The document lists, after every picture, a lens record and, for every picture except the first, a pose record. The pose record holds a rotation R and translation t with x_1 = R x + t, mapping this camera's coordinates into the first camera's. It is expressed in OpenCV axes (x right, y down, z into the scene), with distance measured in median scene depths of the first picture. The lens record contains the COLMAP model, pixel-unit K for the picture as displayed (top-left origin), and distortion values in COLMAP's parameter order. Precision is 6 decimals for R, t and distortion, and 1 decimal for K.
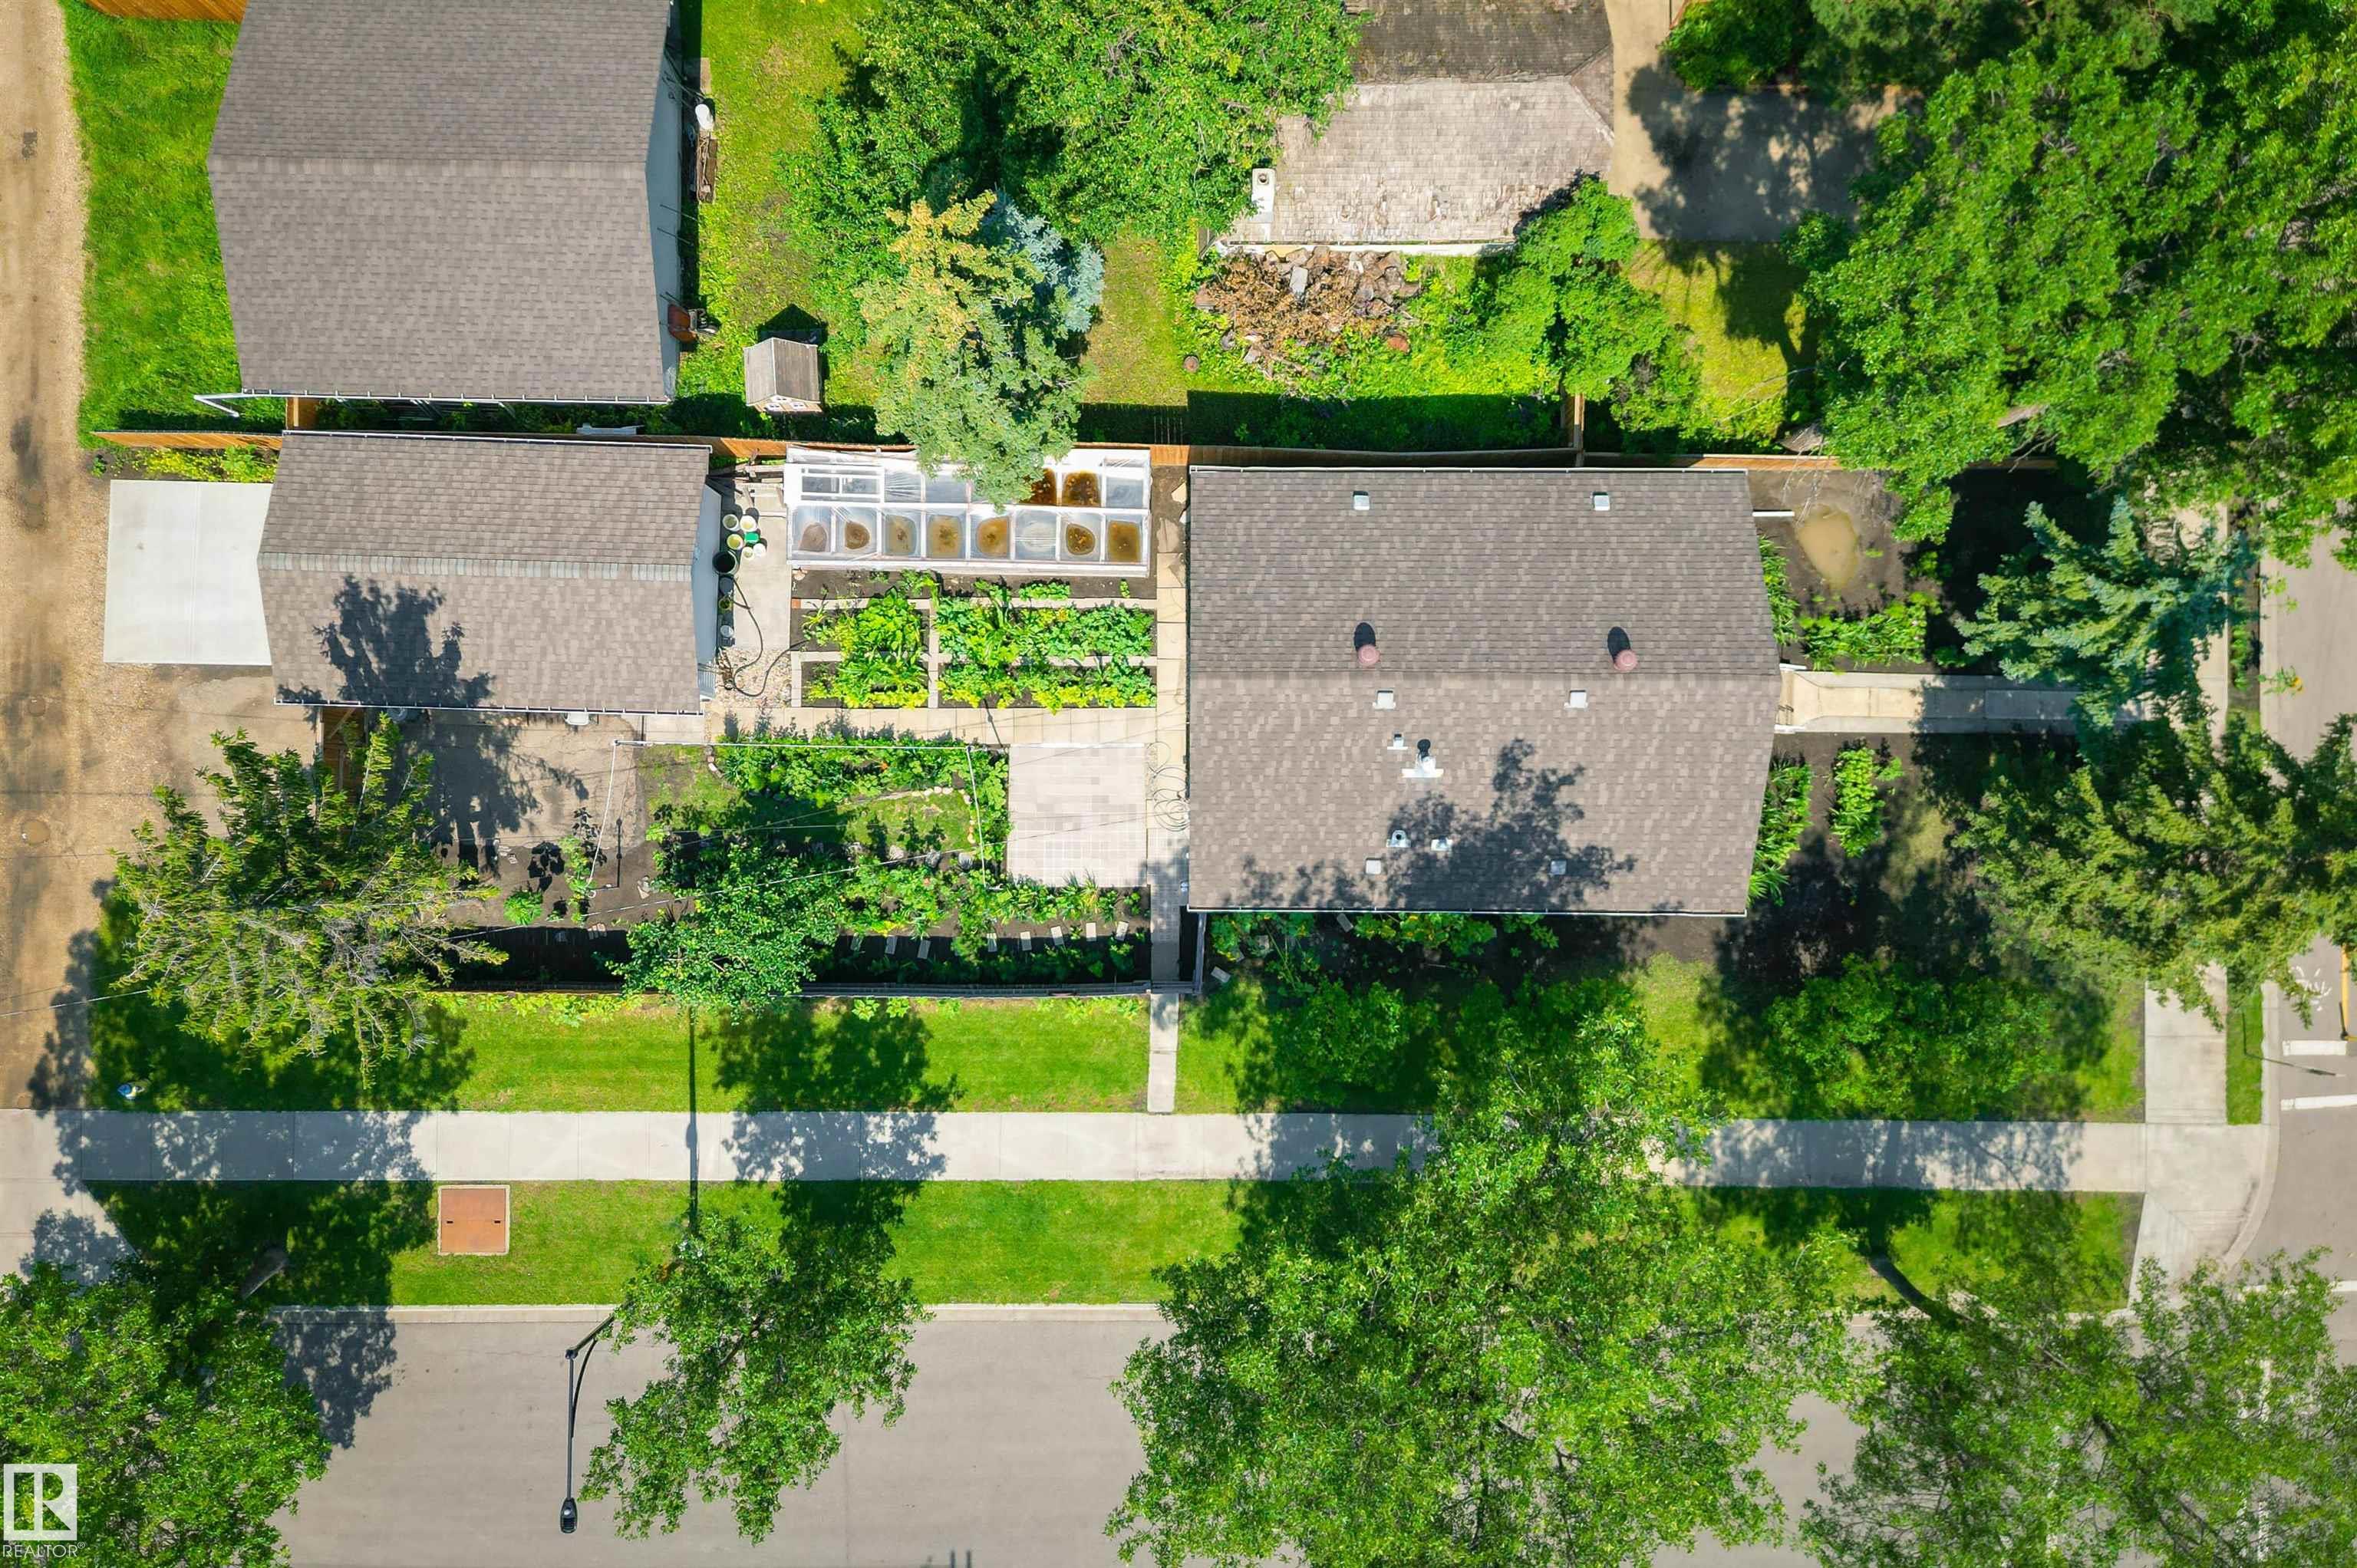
lens RADIAL K [[1654.7, 0, 1244.4], [0, 1654.7, 793.0], [0, 0, 1]] dist [0.062490, -0.050561]
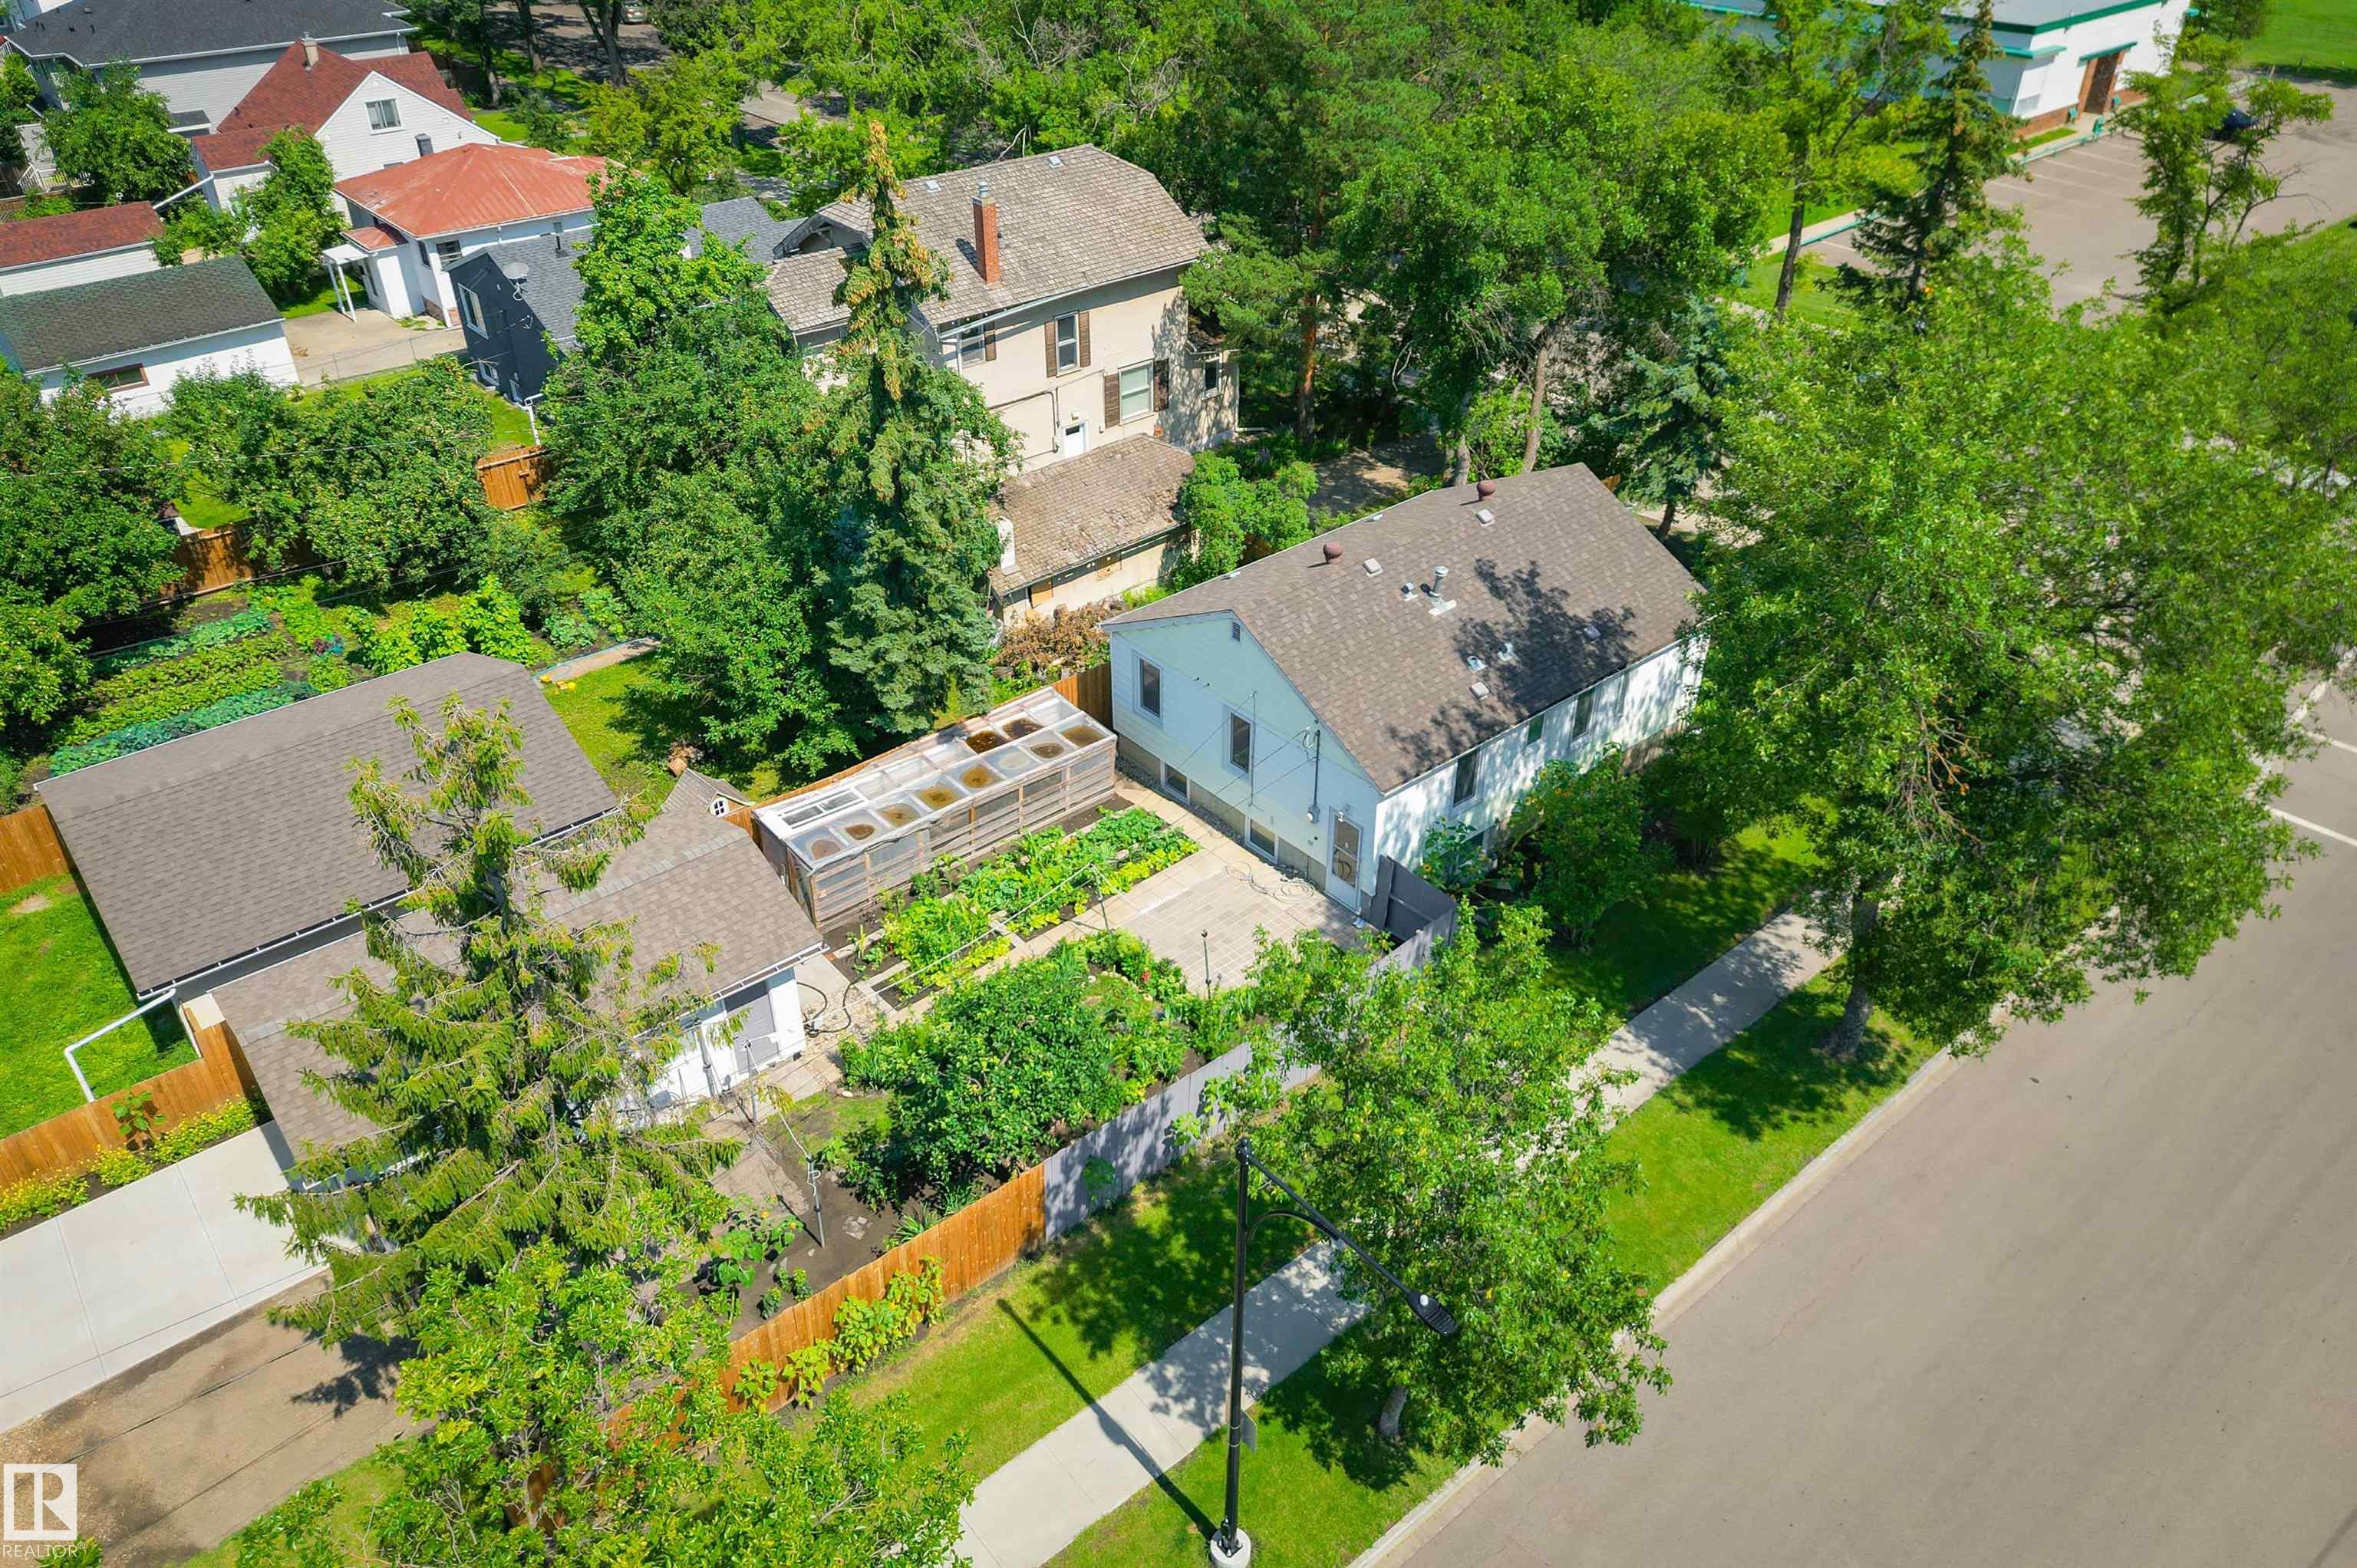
lens RADIAL K [[1654.7, 0, 1189.4], [0, 1654.7, 780.2], [0, 0, 1]] dist [0.062490, -0.050561]
pose [[0.752811, -0.377477, 0.539246, -0.570268], [0.658226, 0.427002, -0.620007, 0.528921], [0.003779, 0.821694, 0.569916, 0.409583]]
